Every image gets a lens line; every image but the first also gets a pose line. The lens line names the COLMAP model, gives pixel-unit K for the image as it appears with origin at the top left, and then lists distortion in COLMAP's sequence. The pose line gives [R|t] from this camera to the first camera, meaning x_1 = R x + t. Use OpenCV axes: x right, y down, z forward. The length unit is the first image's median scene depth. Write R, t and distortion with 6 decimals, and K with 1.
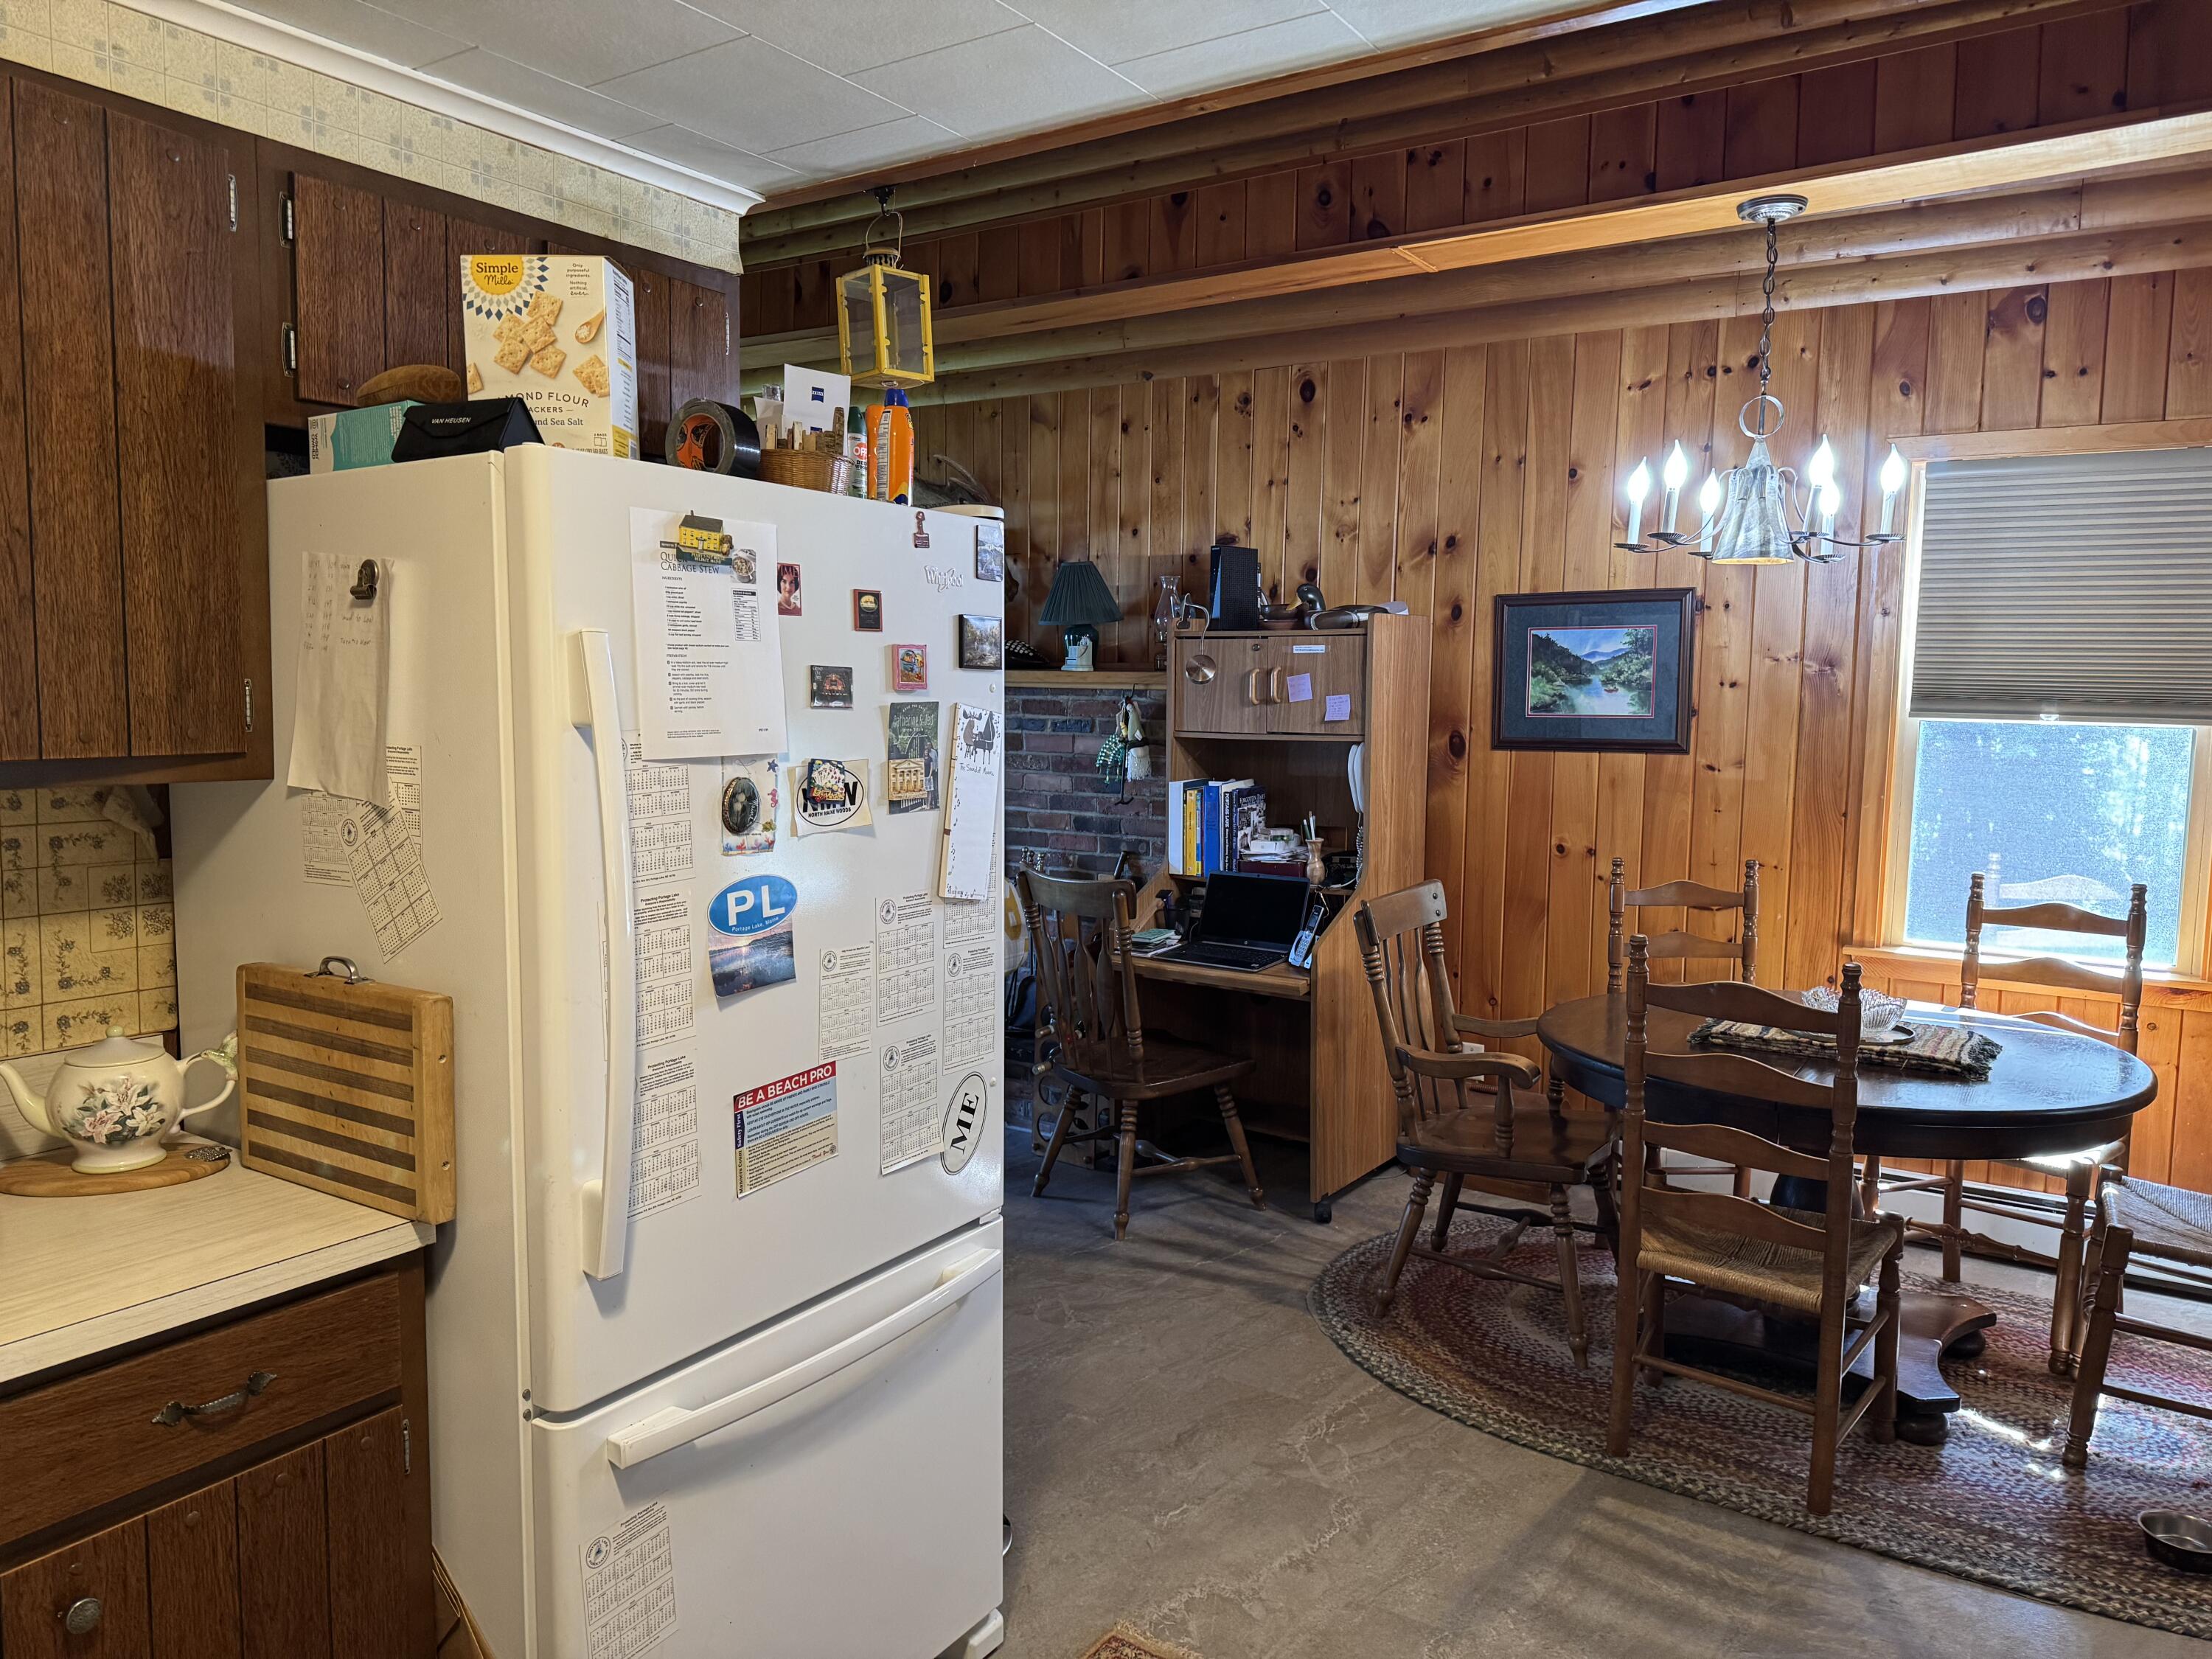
lens RADIAL K [[1504.1, 0, 1099.6], [0, 1504.1, 792.8], [0, 0, 1]] dist [0.030175, -0.027524]
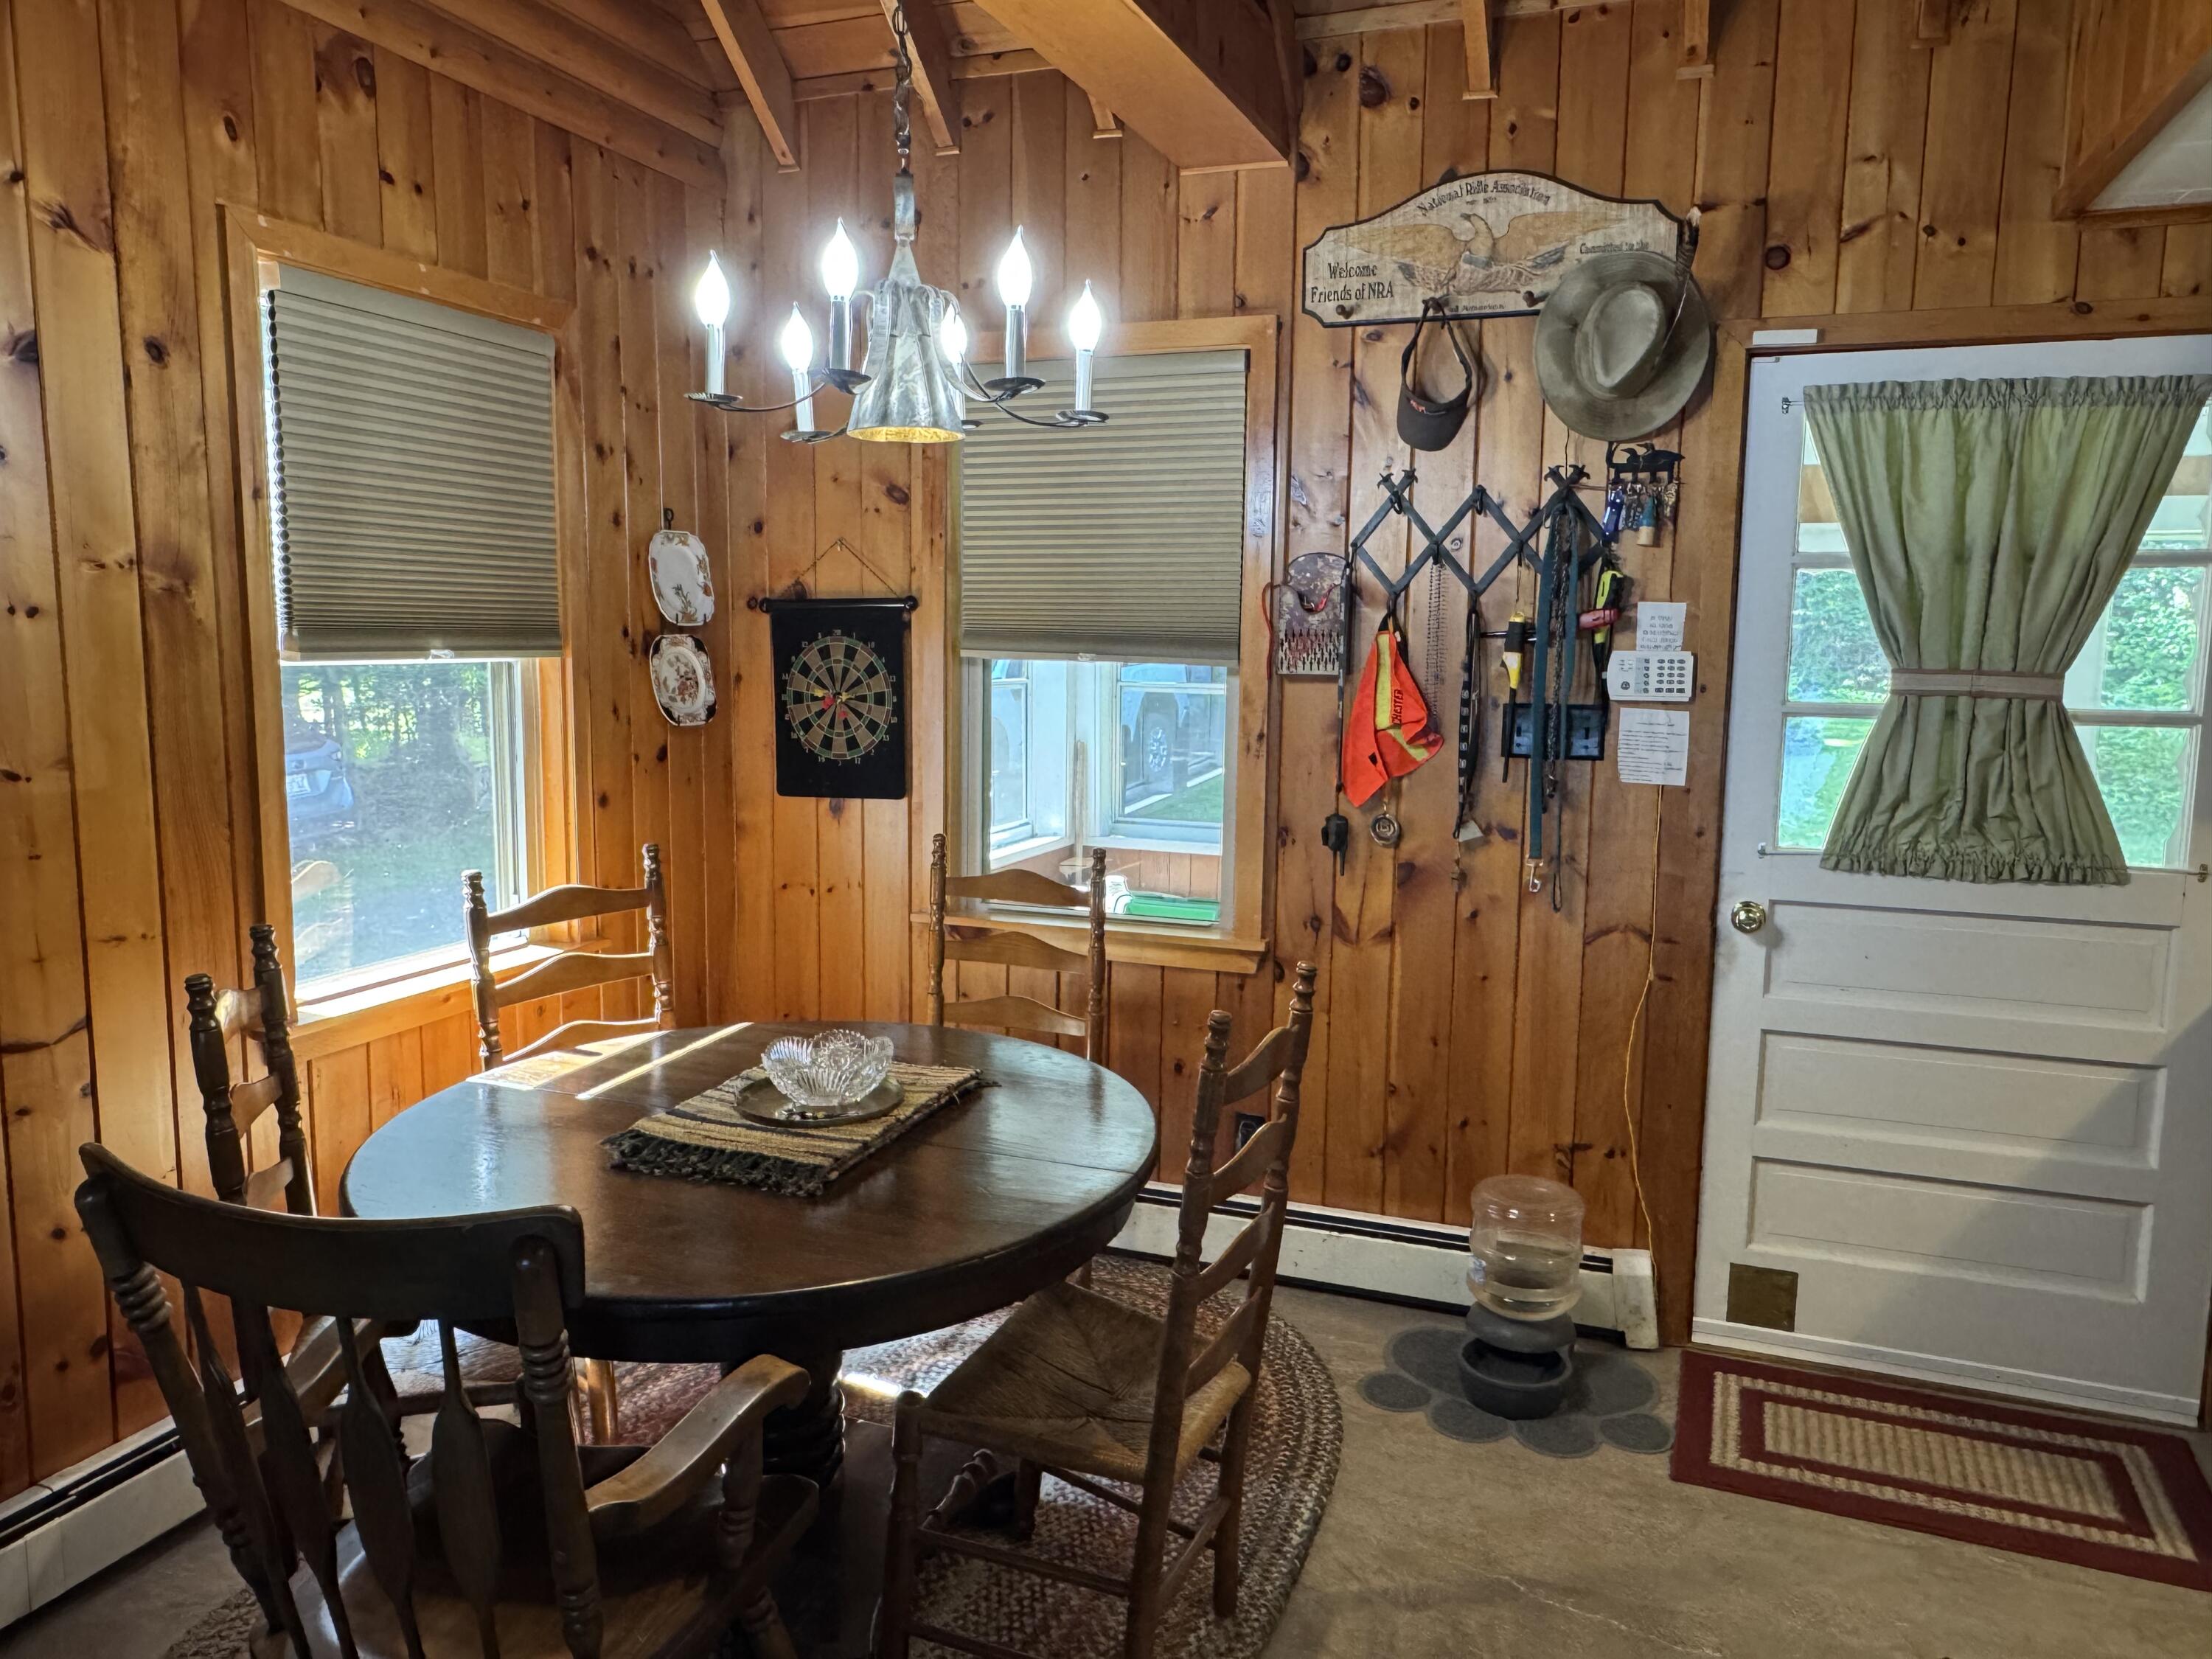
lens RADIAL K [[1504.1, 0, 1099.6], [0, 1504.1, 792.8], [0, 0, 1]] dist [0.030175, -0.027524]
pose [[-0.243815, -0.127257, 0.961436, -0.180302], [0.061282, 0.987351, 0.146228, -0.068458], [-0.967884, 0.094571, -0.232932, 0.830008]]
